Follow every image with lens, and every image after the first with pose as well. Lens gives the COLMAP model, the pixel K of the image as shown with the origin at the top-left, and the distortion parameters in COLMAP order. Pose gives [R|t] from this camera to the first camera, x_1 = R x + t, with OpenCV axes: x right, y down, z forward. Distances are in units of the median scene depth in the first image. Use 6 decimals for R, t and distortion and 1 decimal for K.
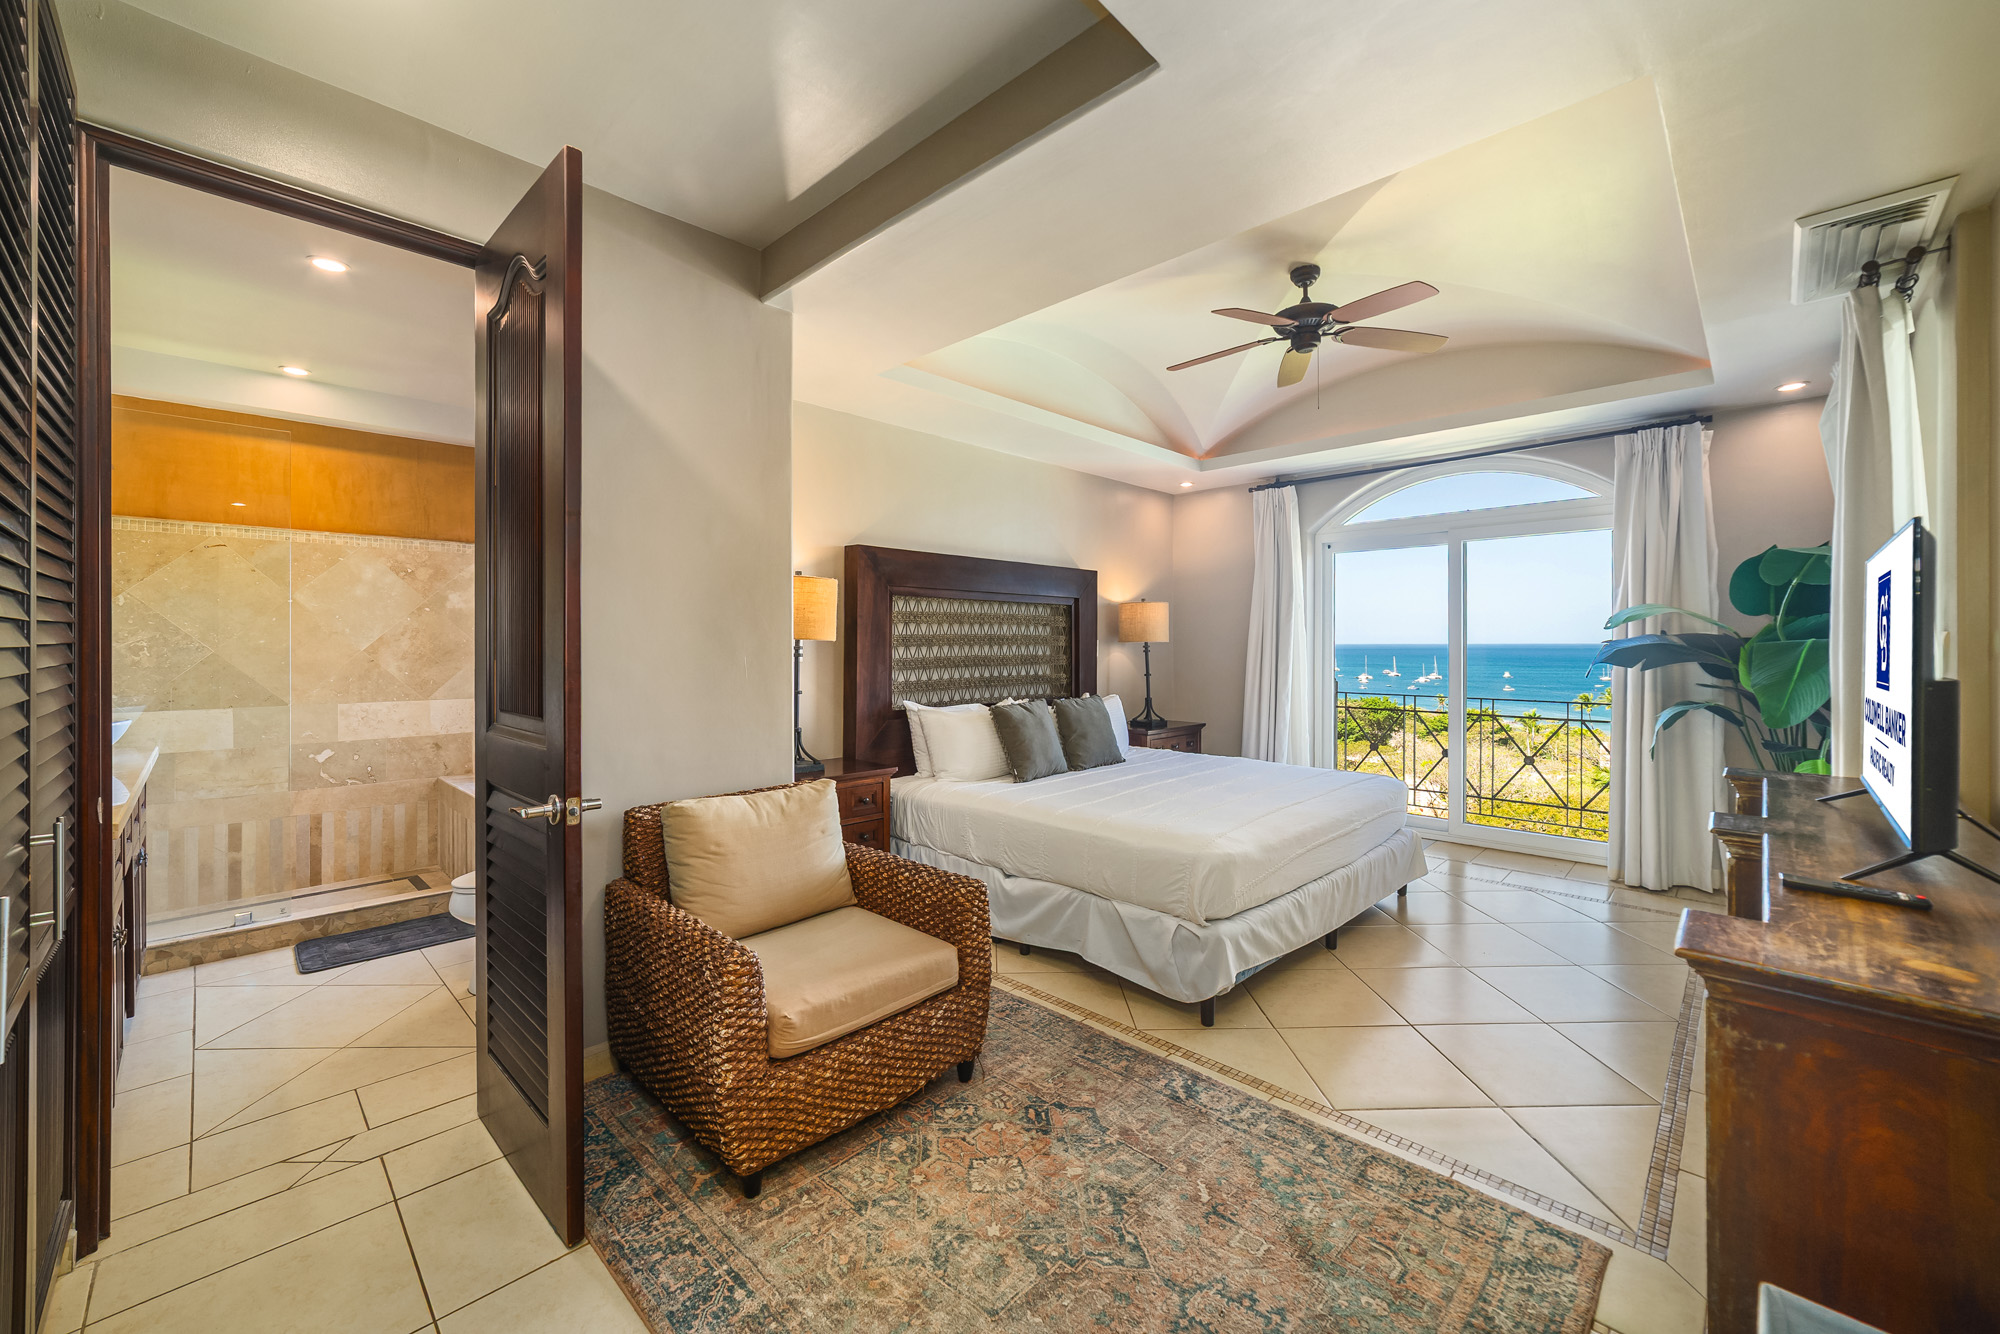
lens RADIAL K [[782.8, 0, 1003.0], [0, 782.8, 646.1], [0, 0, 1]] dist [-0.017259, 0.008027]
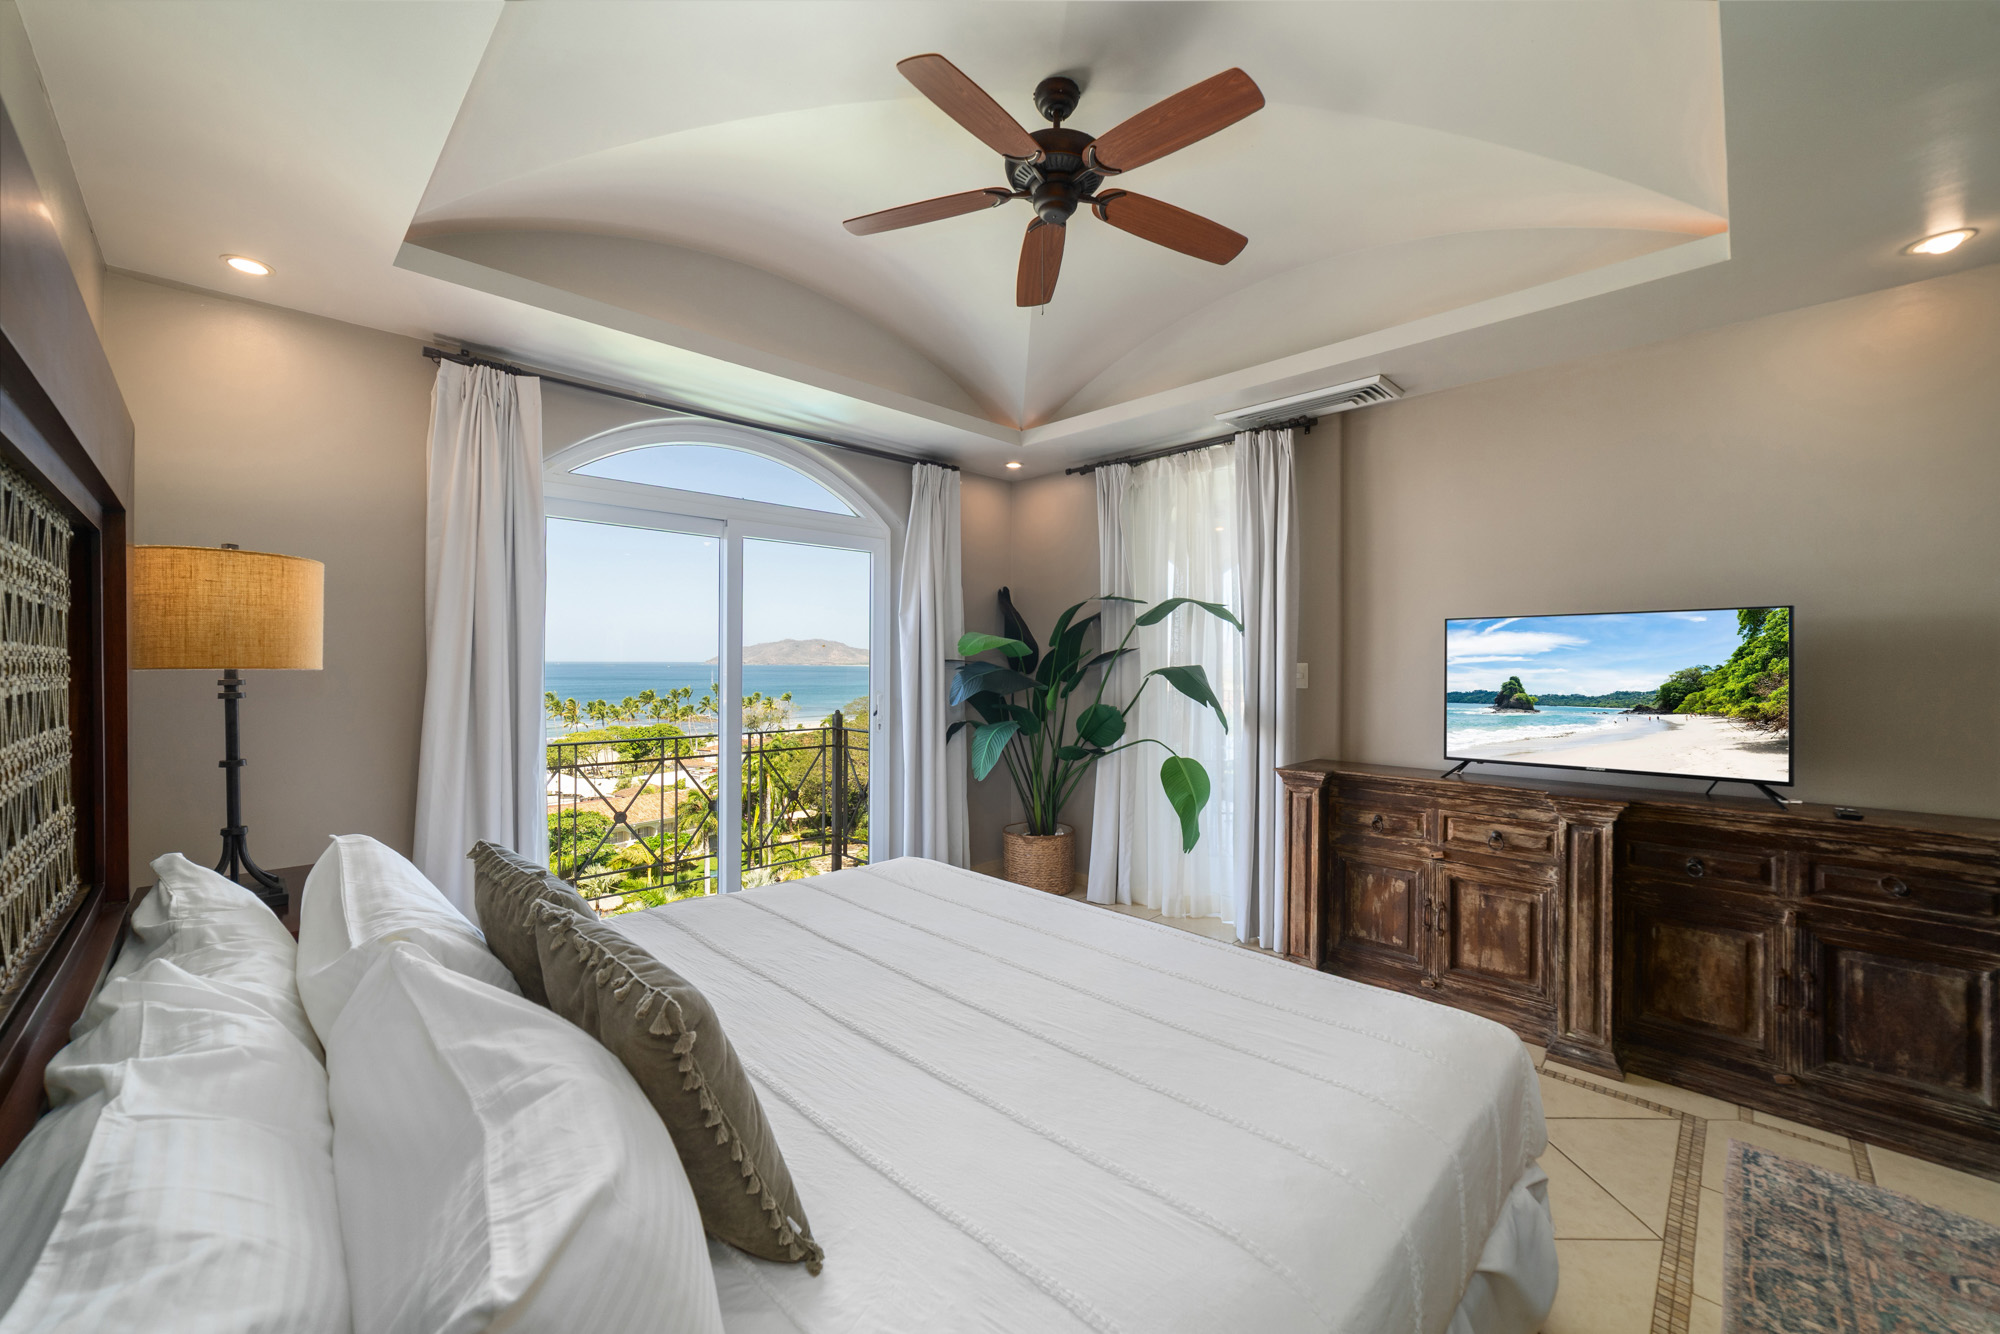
lens RADIAL K [[782.8, 0, 1003.0], [0, 782.8, 646.1], [0, 0, 1]] dist [-0.017259, 0.008027]
pose [[-0.003473, 0.030069, 0.999542, -0.186382], [0.008788, 0.999510, -0.030037, -0.002442], [-0.999955, 0.008680, -0.003735, 0.791274]]
